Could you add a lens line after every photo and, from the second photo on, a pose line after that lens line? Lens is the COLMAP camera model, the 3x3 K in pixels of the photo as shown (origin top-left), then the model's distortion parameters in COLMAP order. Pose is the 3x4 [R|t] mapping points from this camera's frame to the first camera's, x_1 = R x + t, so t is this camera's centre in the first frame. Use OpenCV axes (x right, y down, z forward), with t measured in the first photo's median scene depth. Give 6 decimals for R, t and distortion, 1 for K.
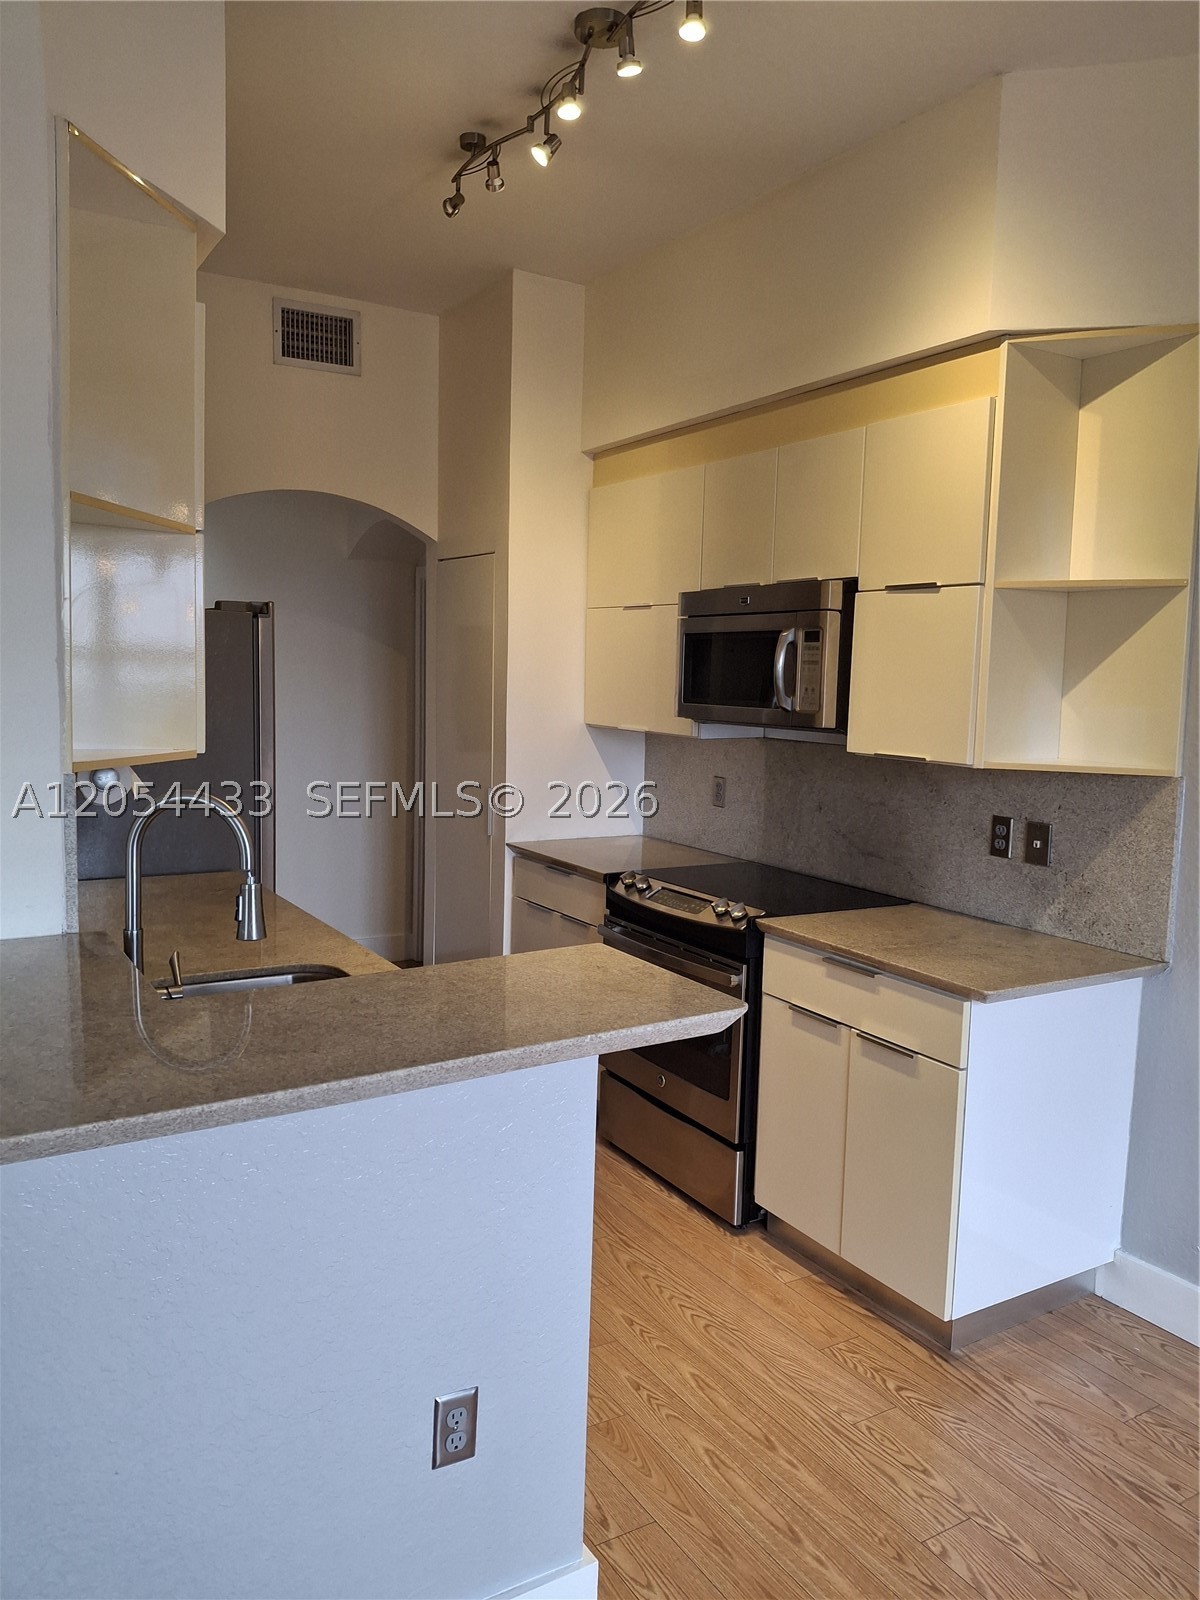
lens RADIAL K [[1179.4, 0, 592.2], [0, 1179.4, 794.8], [0, 0, 1]] dist [-0.016594, -0.007178]
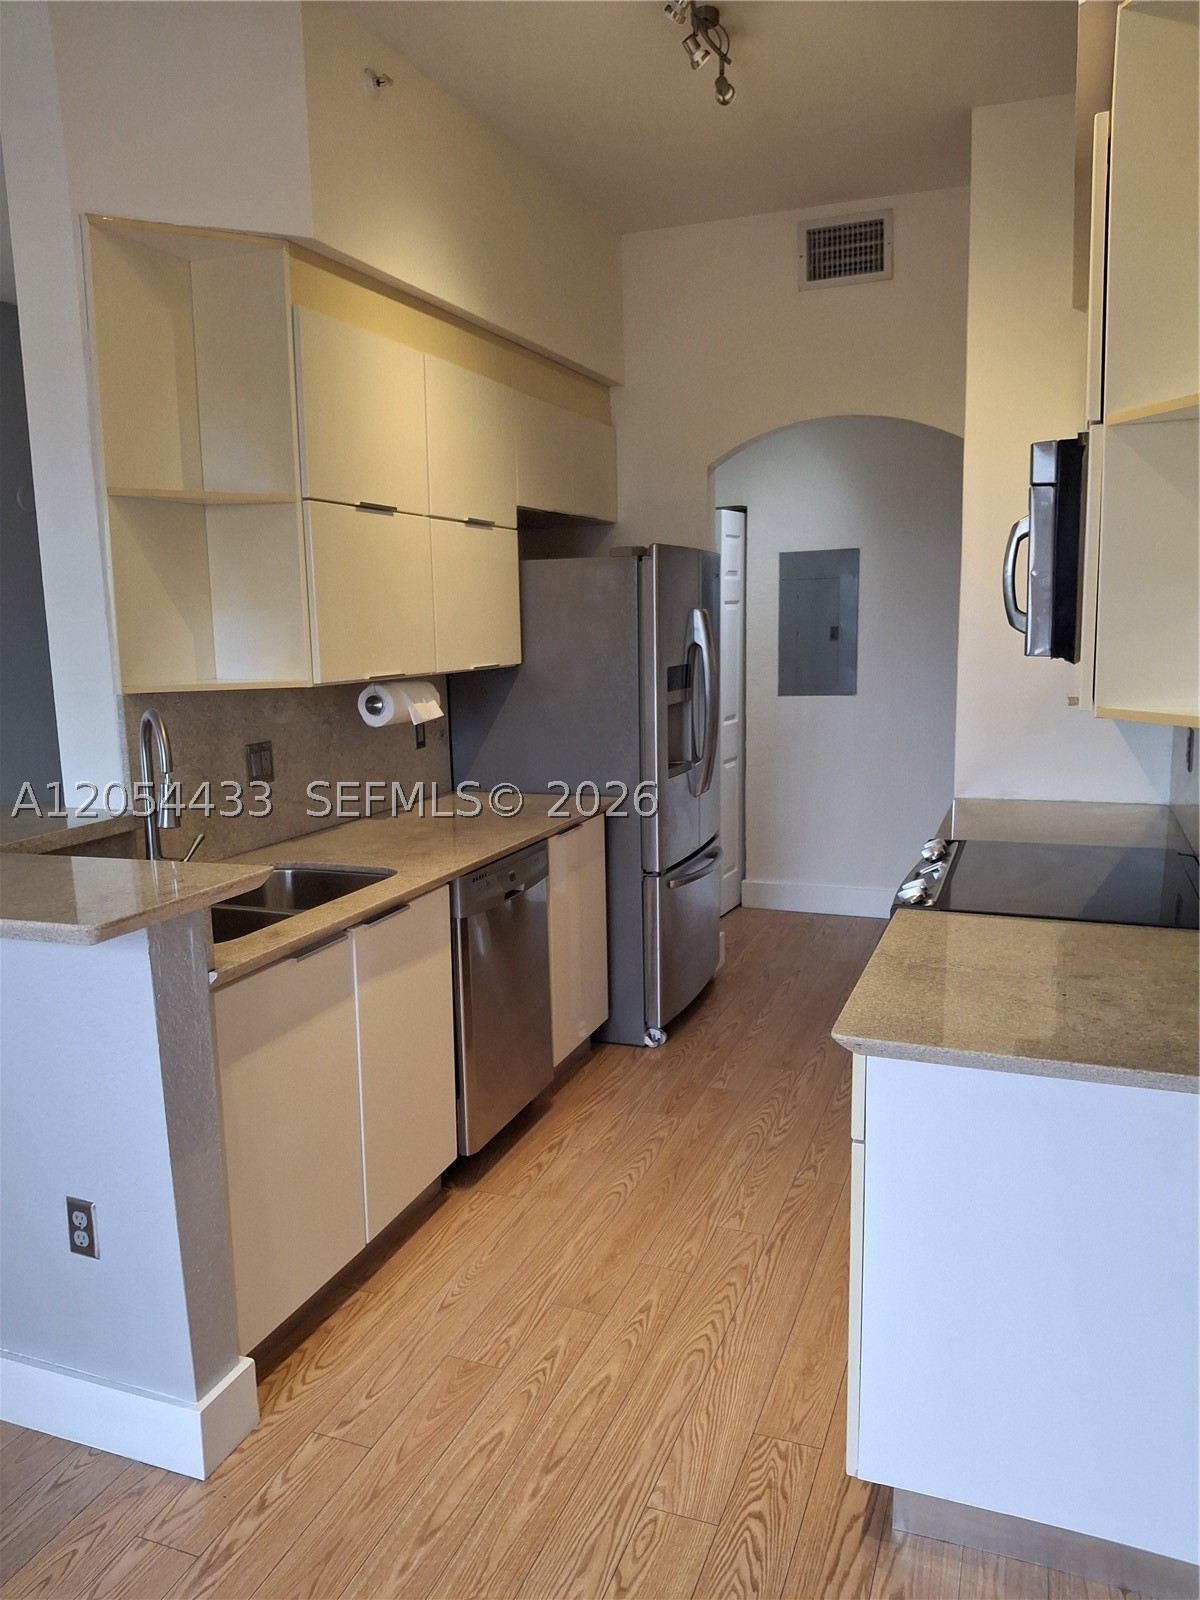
lens RADIAL K [[1179.4, 0, 589.8], [0, 1179.4, 805.1], [0, 0, 1]] dist [-0.016594, -0.007178]
pose [[0.616032, 0.091253, -0.782418, 0.736477], [-0.046125, 0.995742, 0.079817, -0.016536], [0.786370, -0.013081, 0.617618, 0.430865]]
